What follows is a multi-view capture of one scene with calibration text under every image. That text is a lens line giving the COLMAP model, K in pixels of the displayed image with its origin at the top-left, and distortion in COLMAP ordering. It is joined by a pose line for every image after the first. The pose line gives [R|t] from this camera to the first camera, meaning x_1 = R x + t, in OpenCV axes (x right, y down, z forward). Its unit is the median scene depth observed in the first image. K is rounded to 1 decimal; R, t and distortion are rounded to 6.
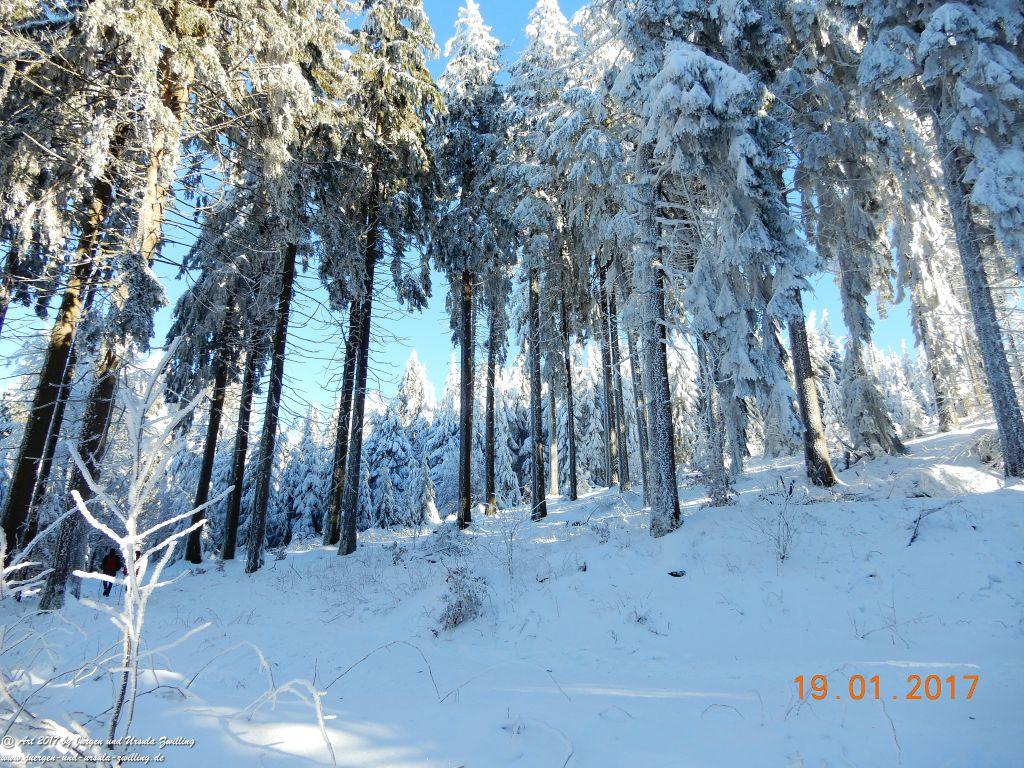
lens RADIAL K [[722.7, 0, 507.7], [0, 722.7, 380.2], [0, 0, 1]] dist [-0.003664, 0.001843]
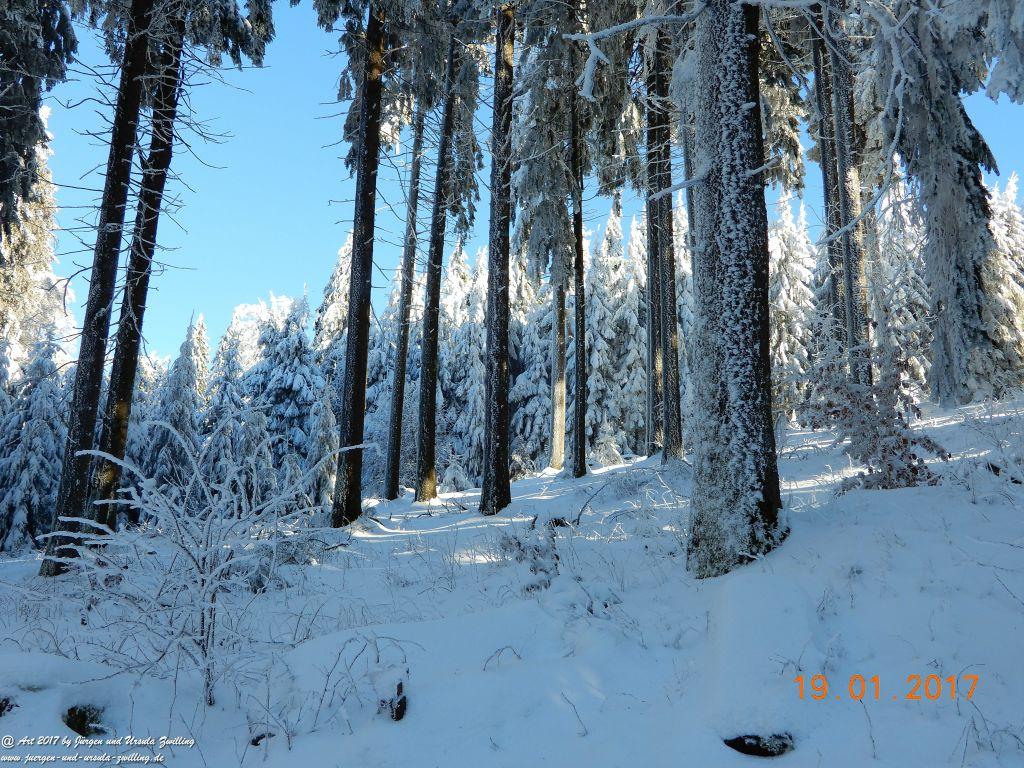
lens RADIAL K [[1087.9, 0, 512.0], [0, 1087.9, 384.0], [0, 0, 1]] dist [-0.007320, -0.029140]
pose [[0.999674, 0.024023, -0.008652, 0.040101], [-0.023293, 0.996807, 0.076374, 0.031601], [0.010459, -0.076147, 0.997042, 0.170659]]
